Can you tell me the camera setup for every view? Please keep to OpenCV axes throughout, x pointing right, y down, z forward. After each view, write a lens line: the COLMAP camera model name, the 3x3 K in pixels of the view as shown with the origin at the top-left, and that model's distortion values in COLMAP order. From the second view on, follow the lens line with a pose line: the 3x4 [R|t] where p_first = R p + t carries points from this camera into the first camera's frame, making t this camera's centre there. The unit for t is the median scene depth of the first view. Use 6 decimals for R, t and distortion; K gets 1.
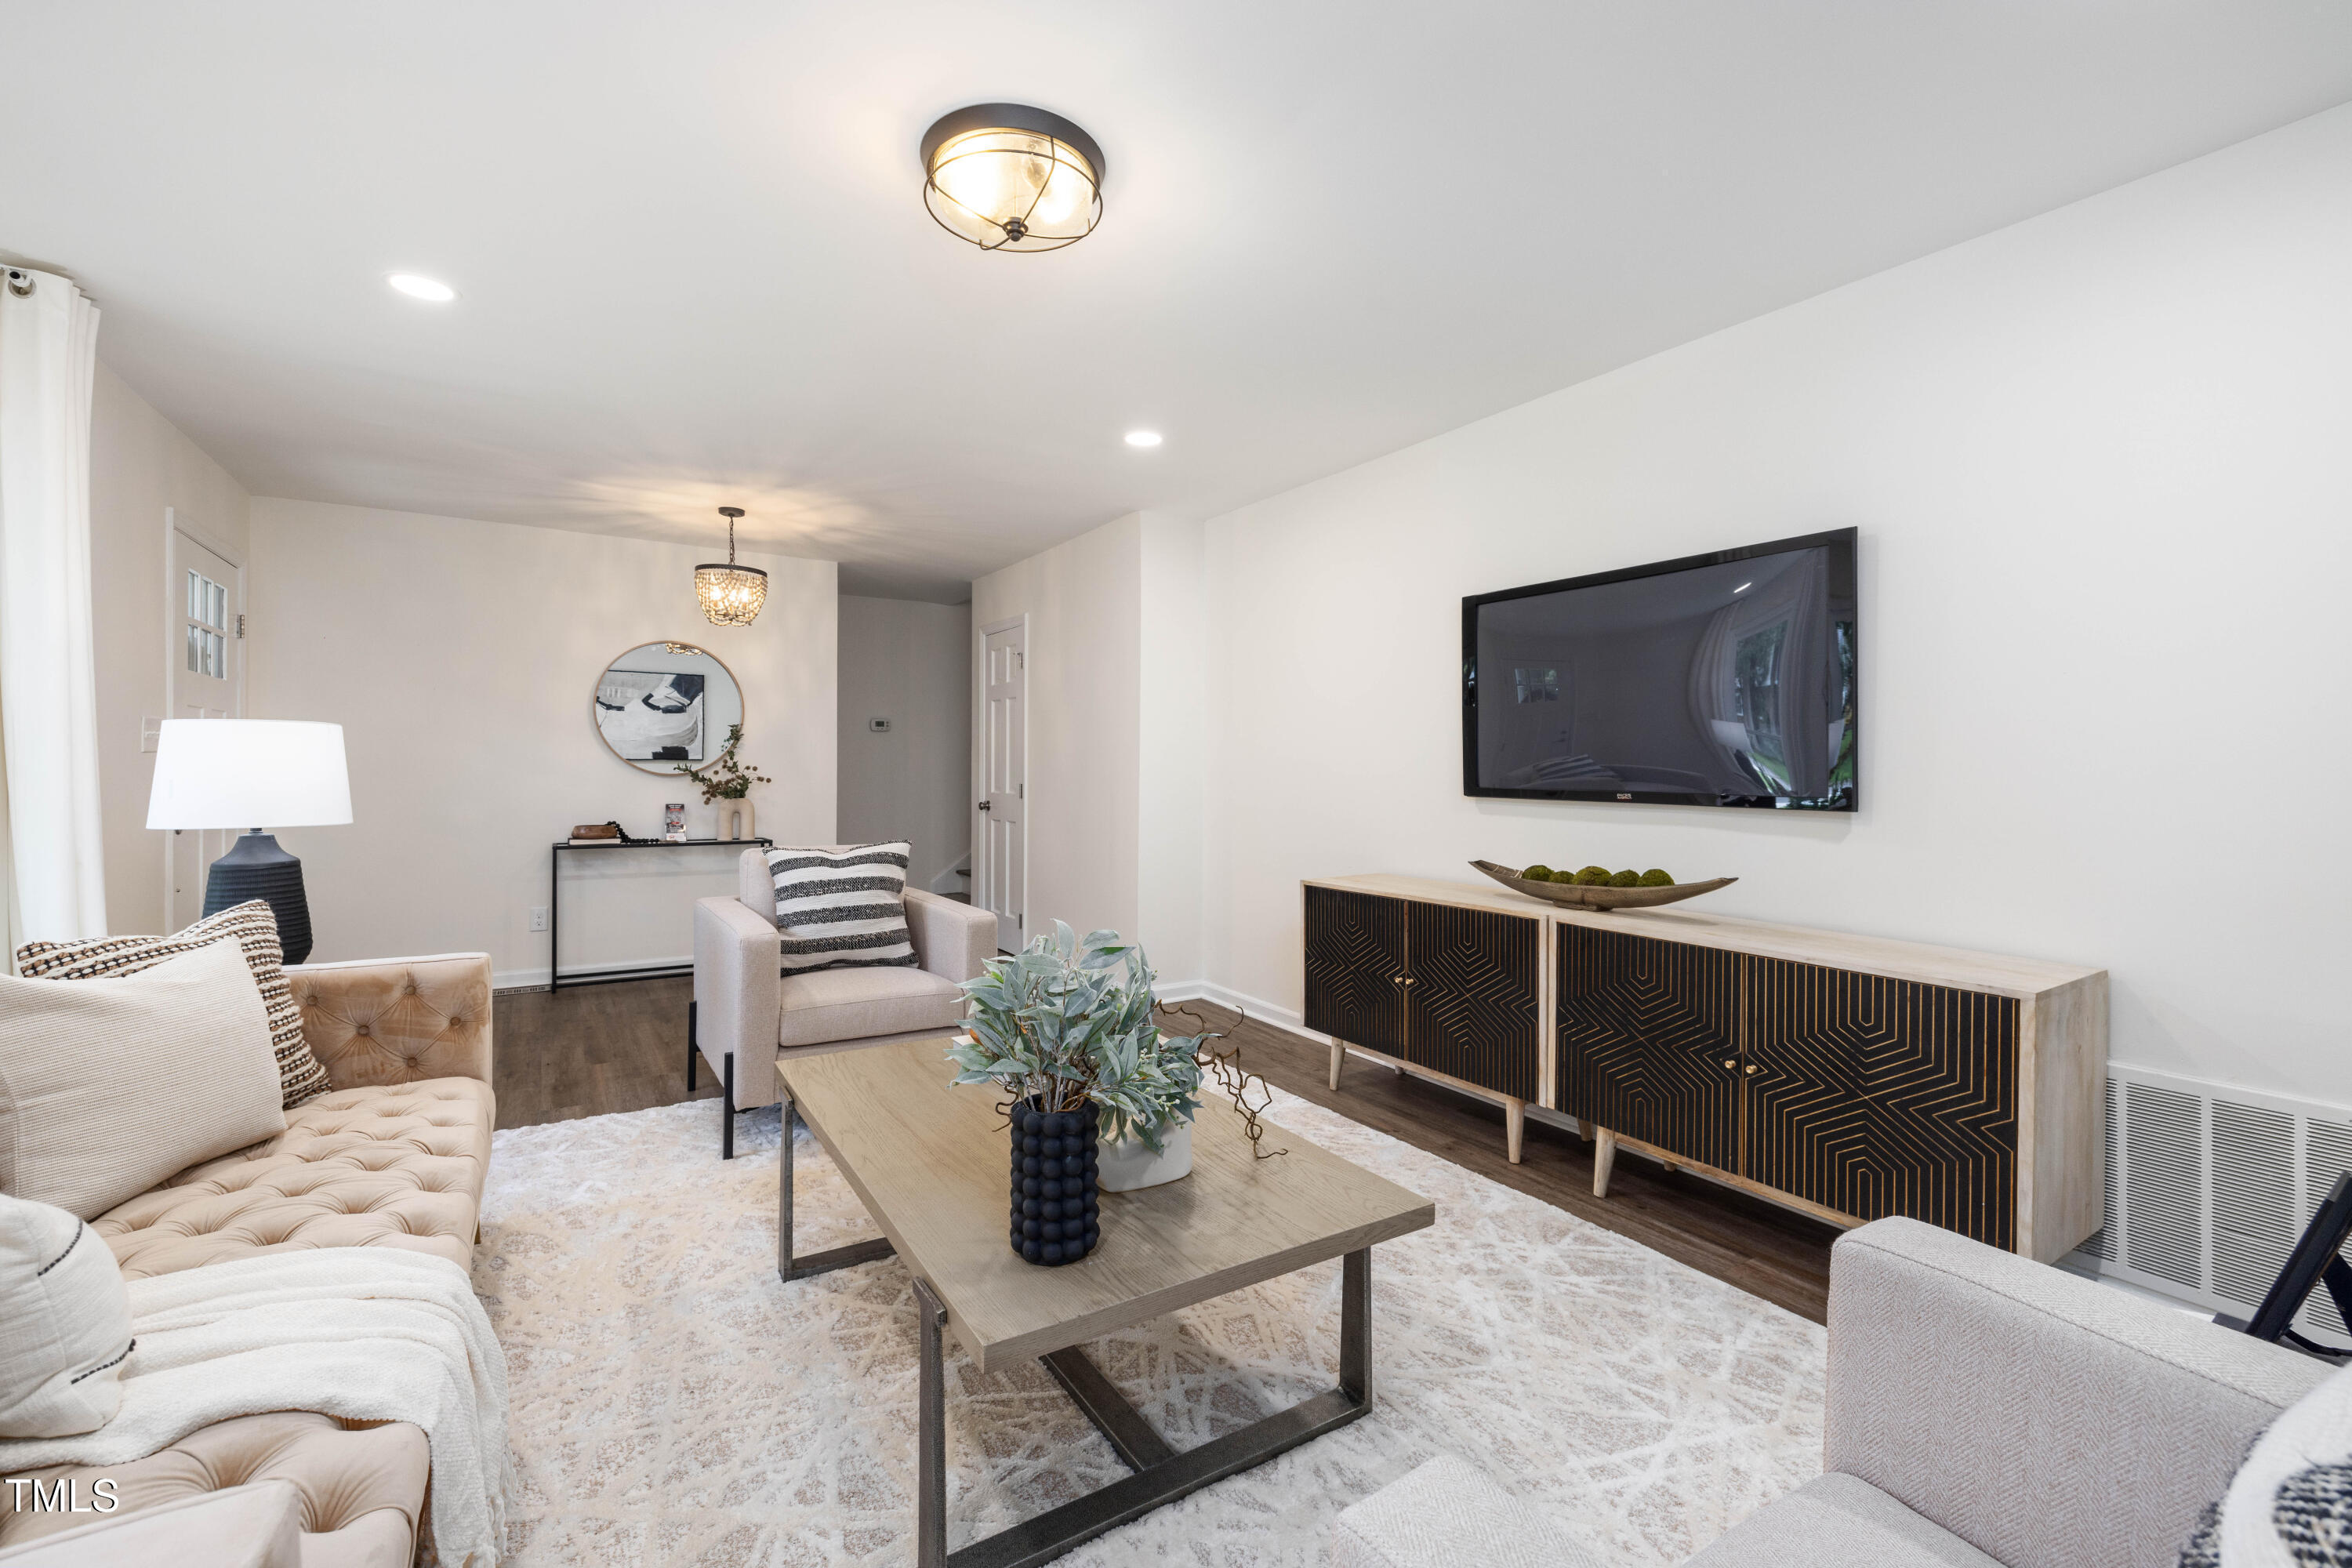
lens RADIAL K [[981.4, 0, 1190.1], [0, 981.4, 771.8], [0, 0, 1]] dist [-0.001075, -0.000069]
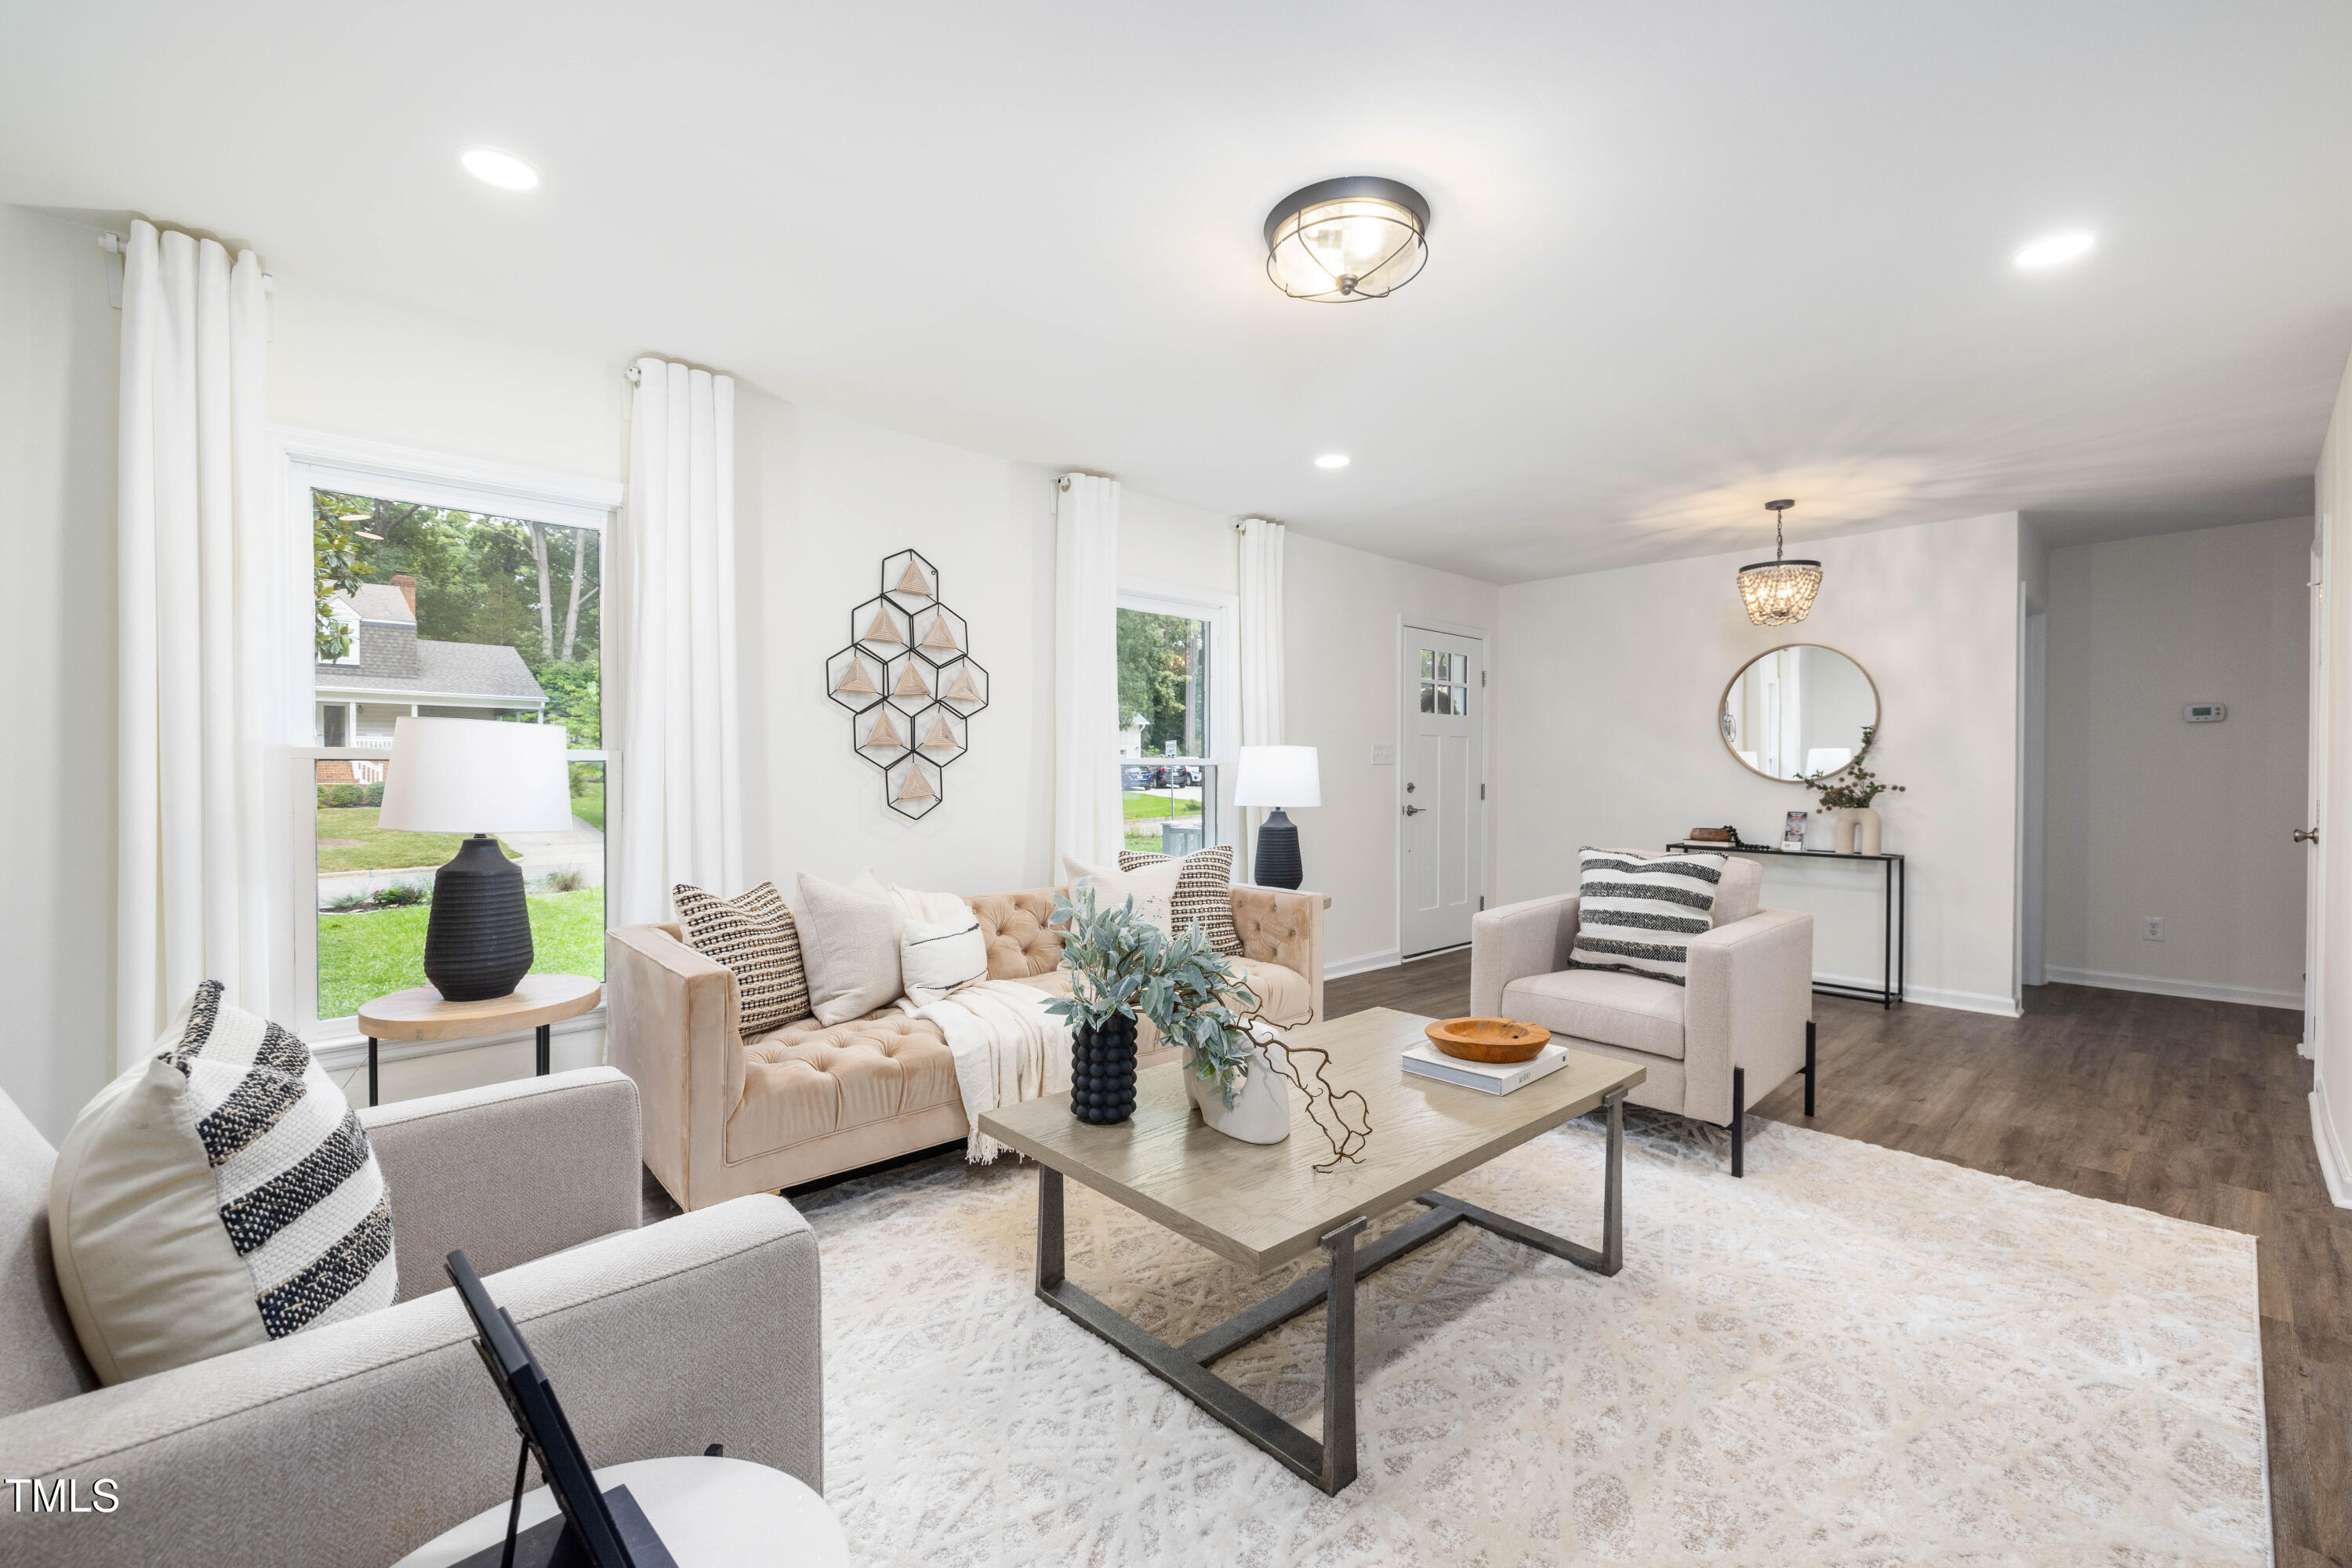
lens RADIAL K [[987.3, 0, 1176.0], [0, 987.3, 784.0], [0, 0, 1]] dist [-0.000825, -0.000027]
pose [[0.177336, 0.007374, -0.984123, 0.341150], [-0.006059, 0.999961, 0.006401, 0.002788], [0.984132, 0.004828, 0.177374, 0.233373]]
